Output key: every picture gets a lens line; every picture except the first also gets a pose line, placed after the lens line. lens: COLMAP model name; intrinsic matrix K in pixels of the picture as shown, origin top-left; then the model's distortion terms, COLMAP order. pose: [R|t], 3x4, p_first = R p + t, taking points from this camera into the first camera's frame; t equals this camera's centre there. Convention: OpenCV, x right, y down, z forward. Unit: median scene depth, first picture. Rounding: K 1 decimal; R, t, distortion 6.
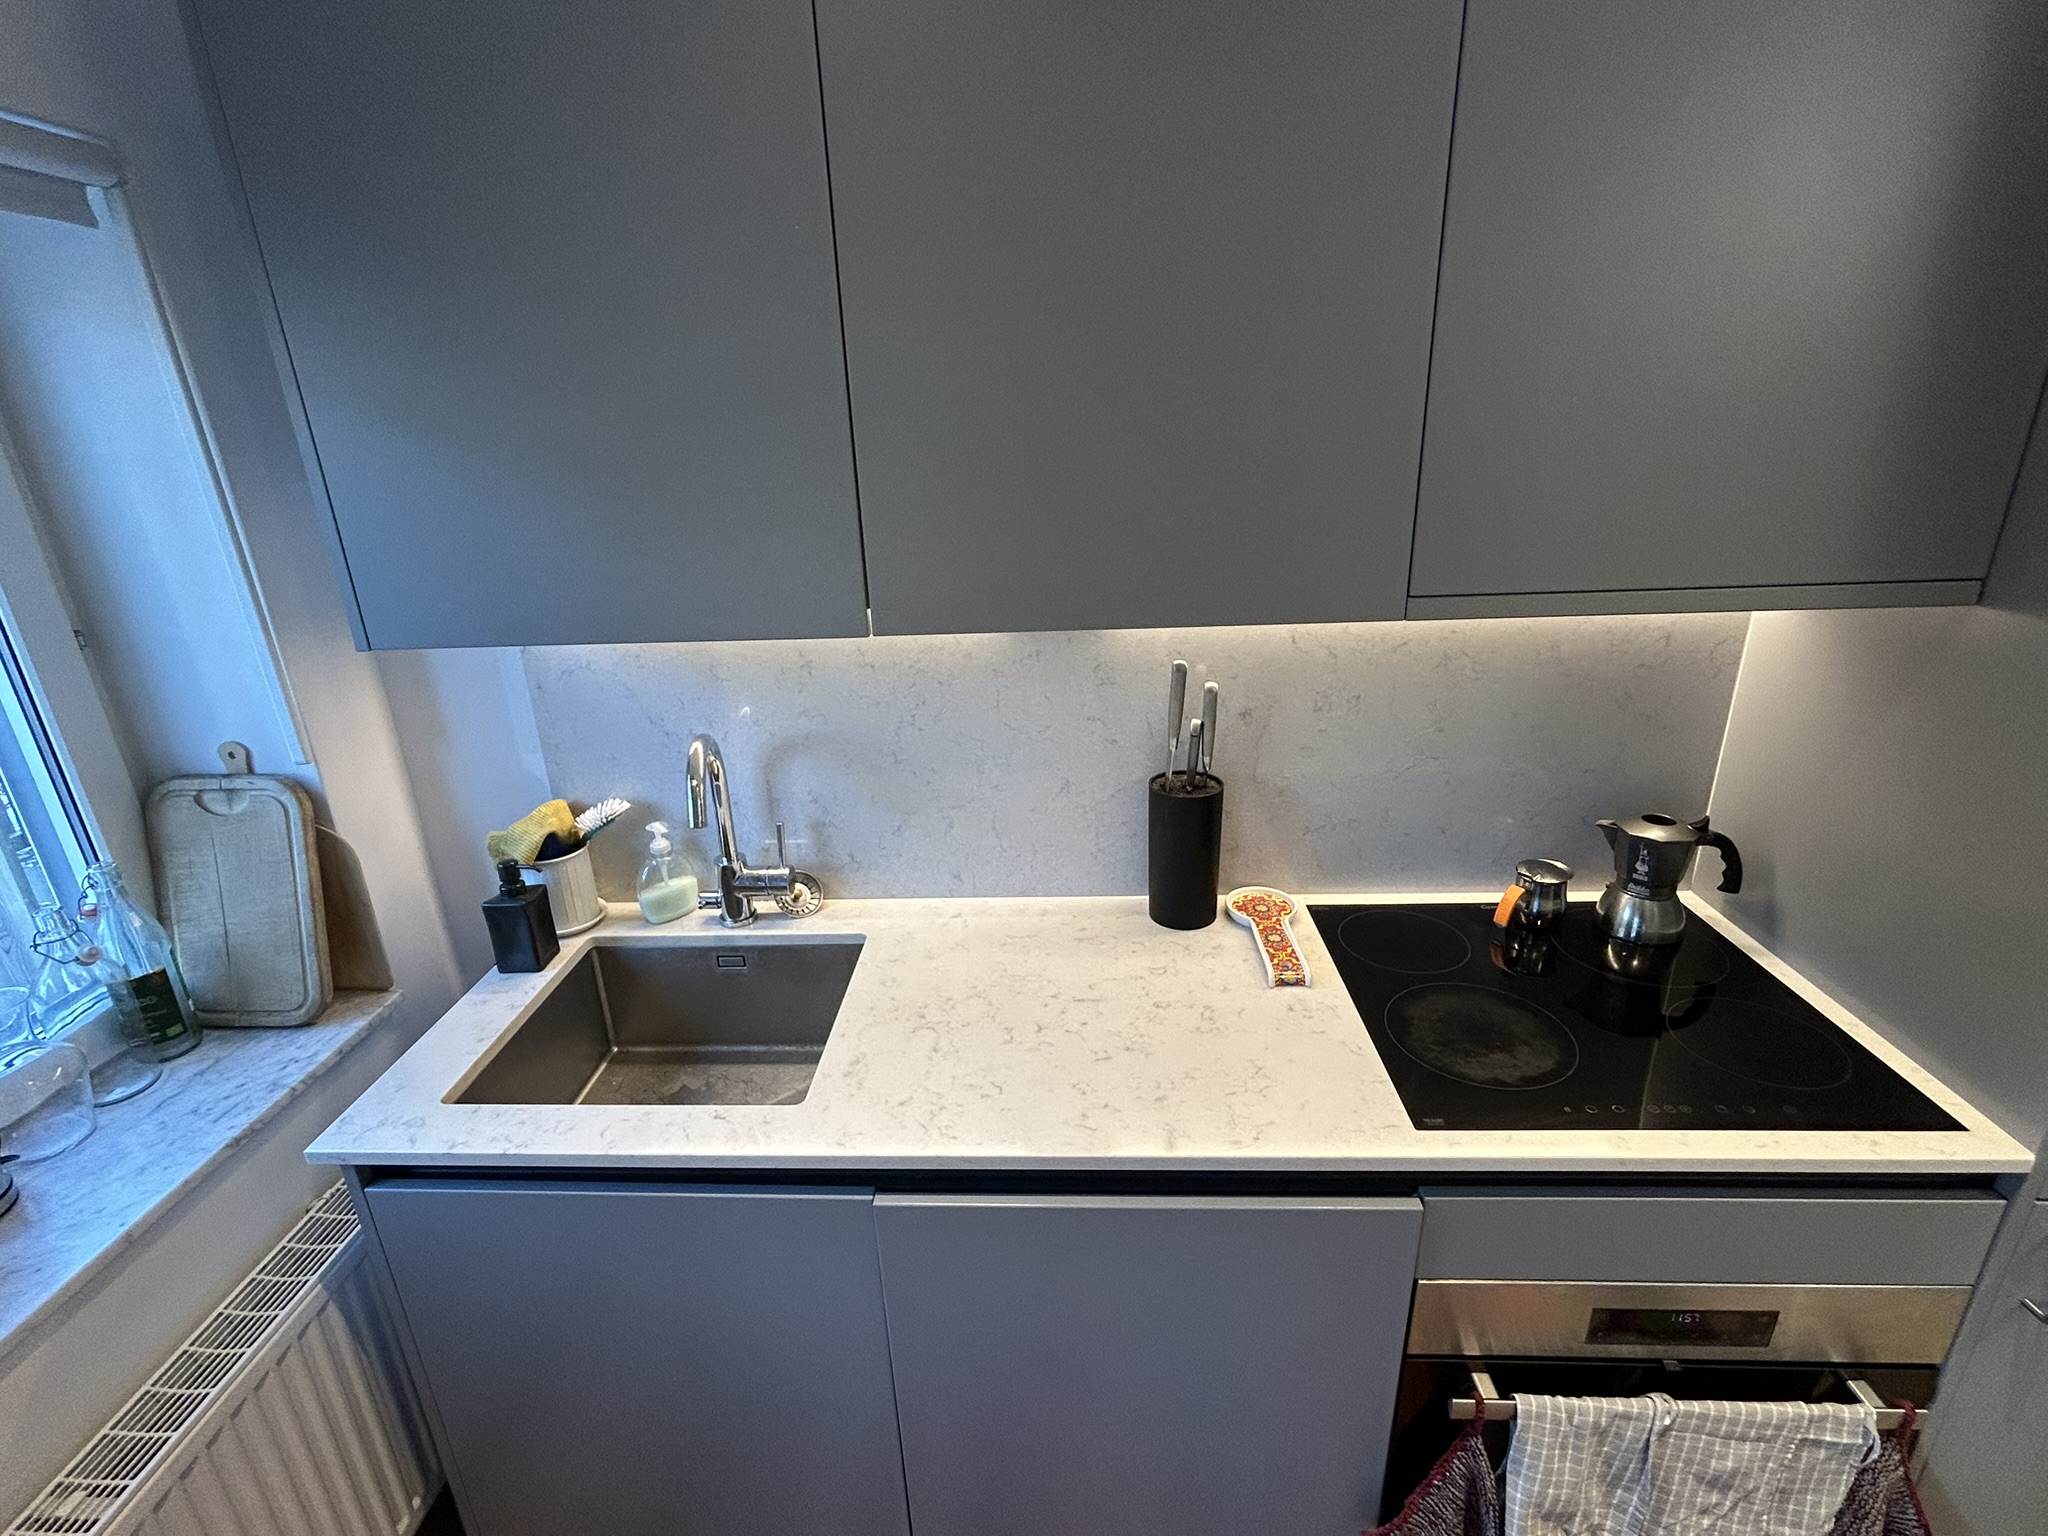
lens RADIAL K [[964.9, 0, 1008.7], [0, 964.9, 761.7], [0, 0, 1]] dist [-0.005772, 0.003634]
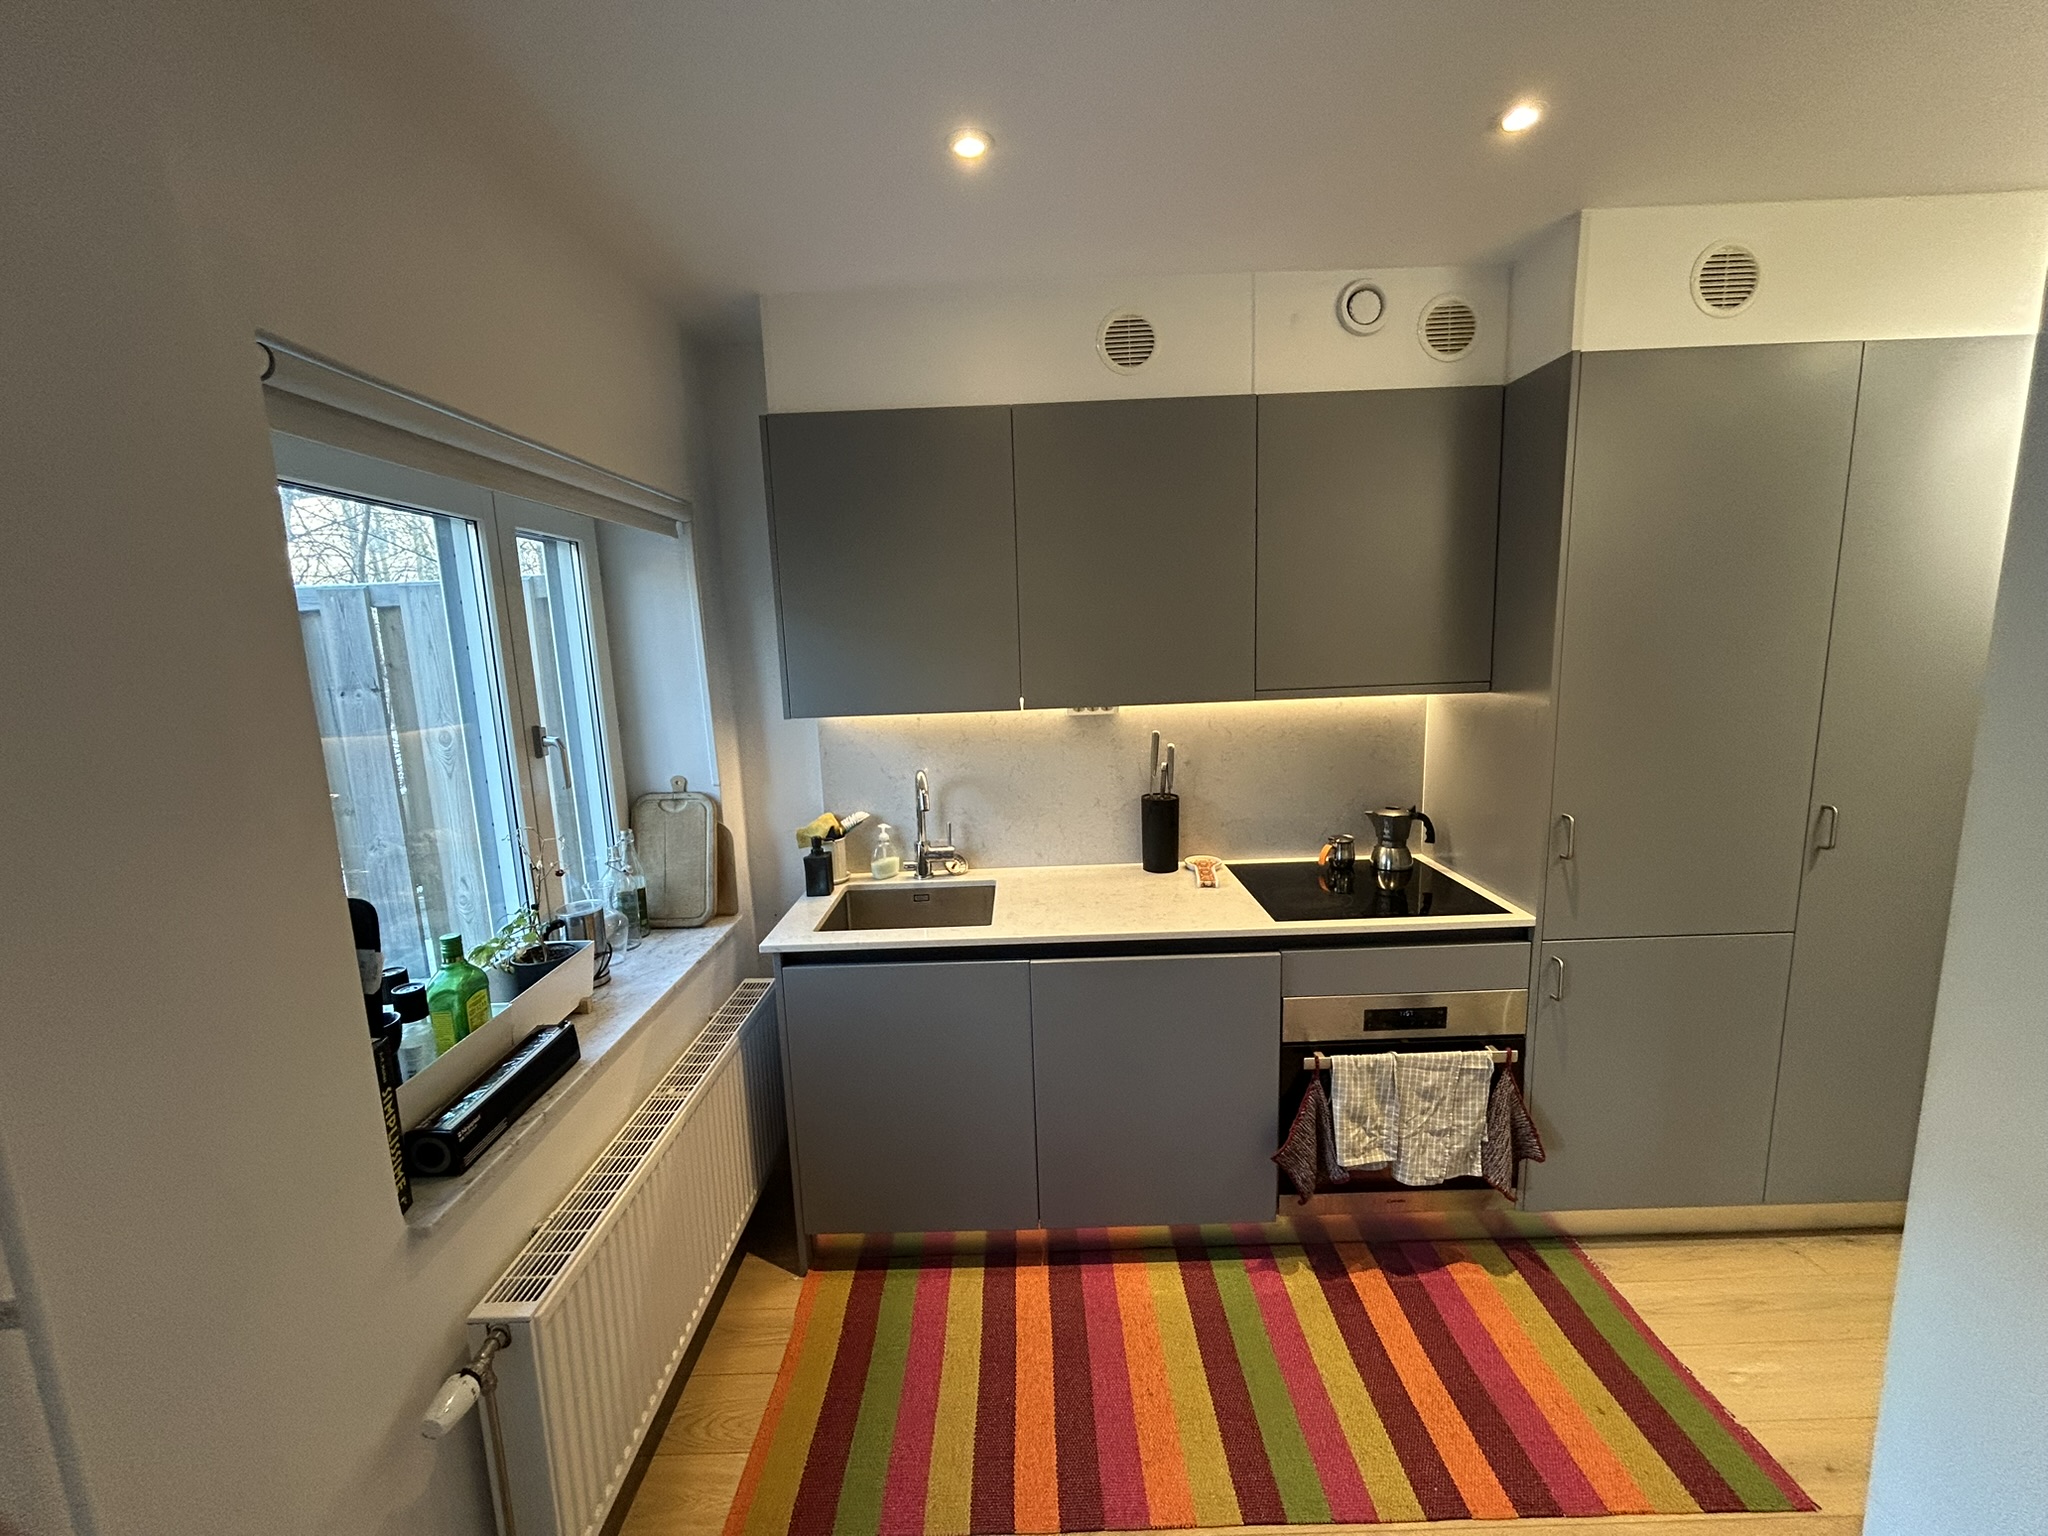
lens RADIAL K [[829.1, 0, 1014.7], [0, 829.1, 768.5], [0, 0, 1]] dist [0.000914, 0.001124]
pose [[0.999167, -0.005411, 0.040456, -0.189777], [0.012726, 0.983069, -0.182794, 0.283785], [-0.038782, 0.183156, 0.982319, -0.693625]]
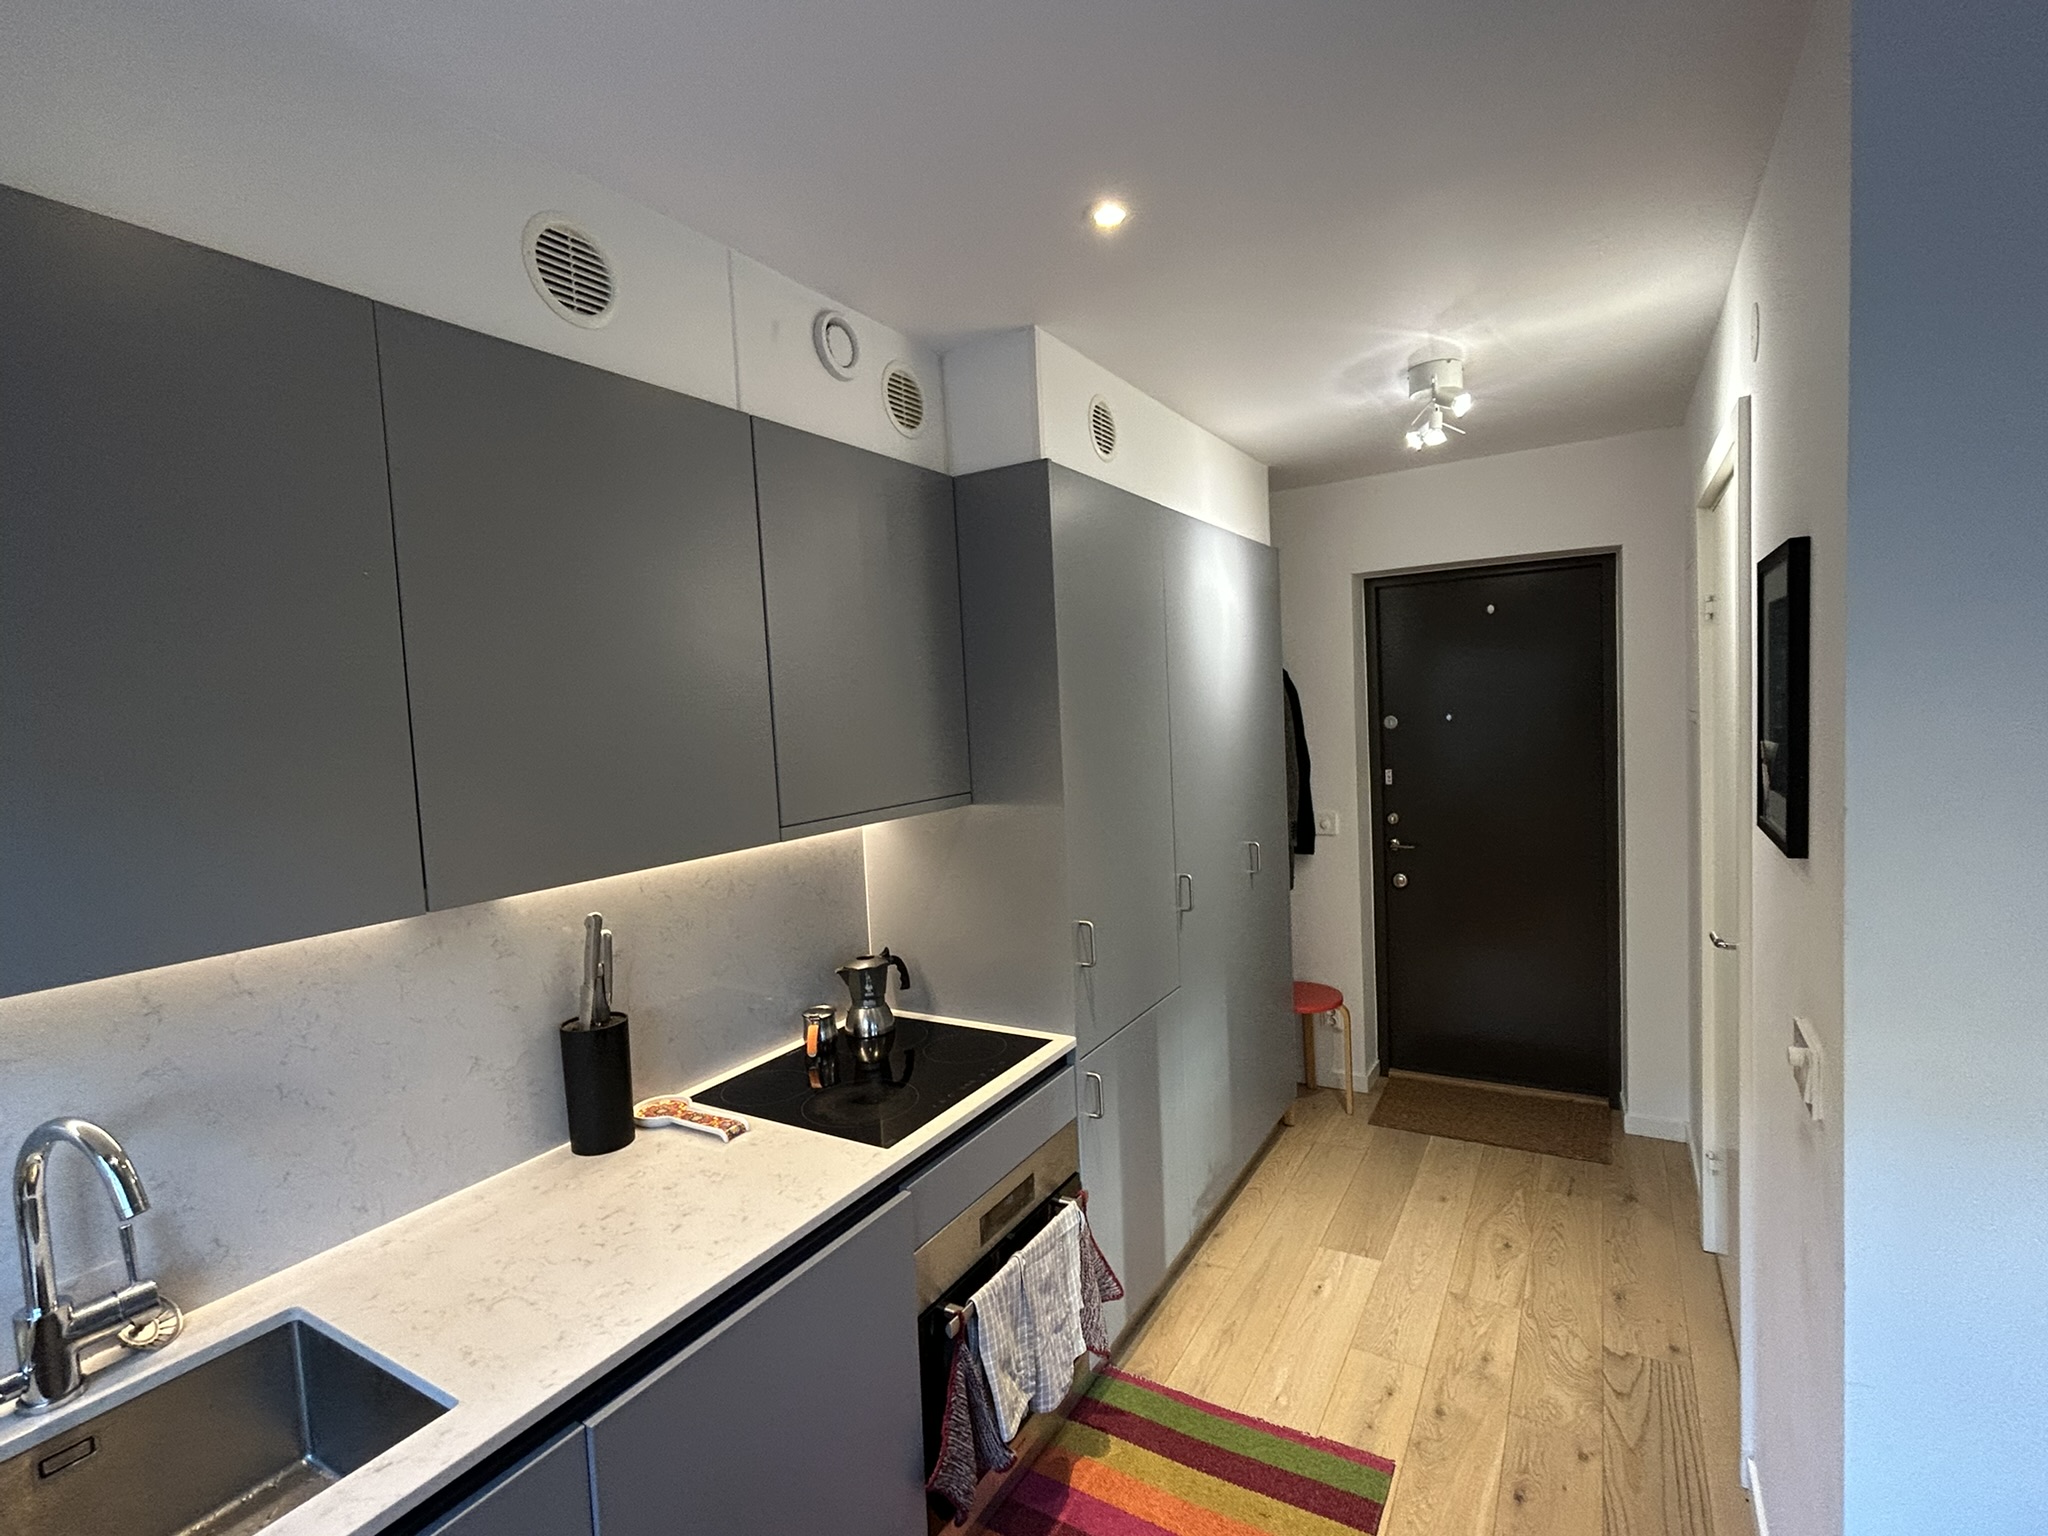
lens RADIAL K [[964.9, 0, 1023.1], [0, 964.9, 774.6], [0, 0, 1]] dist [-0.005772, 0.003634]
pose [[0.475998, -0.047148, 0.878182, -0.612043], [0.328409, 0.935855, -0.127762, 0.066038], [-0.815827, 0.349218, 0.460948, -0.080237]]
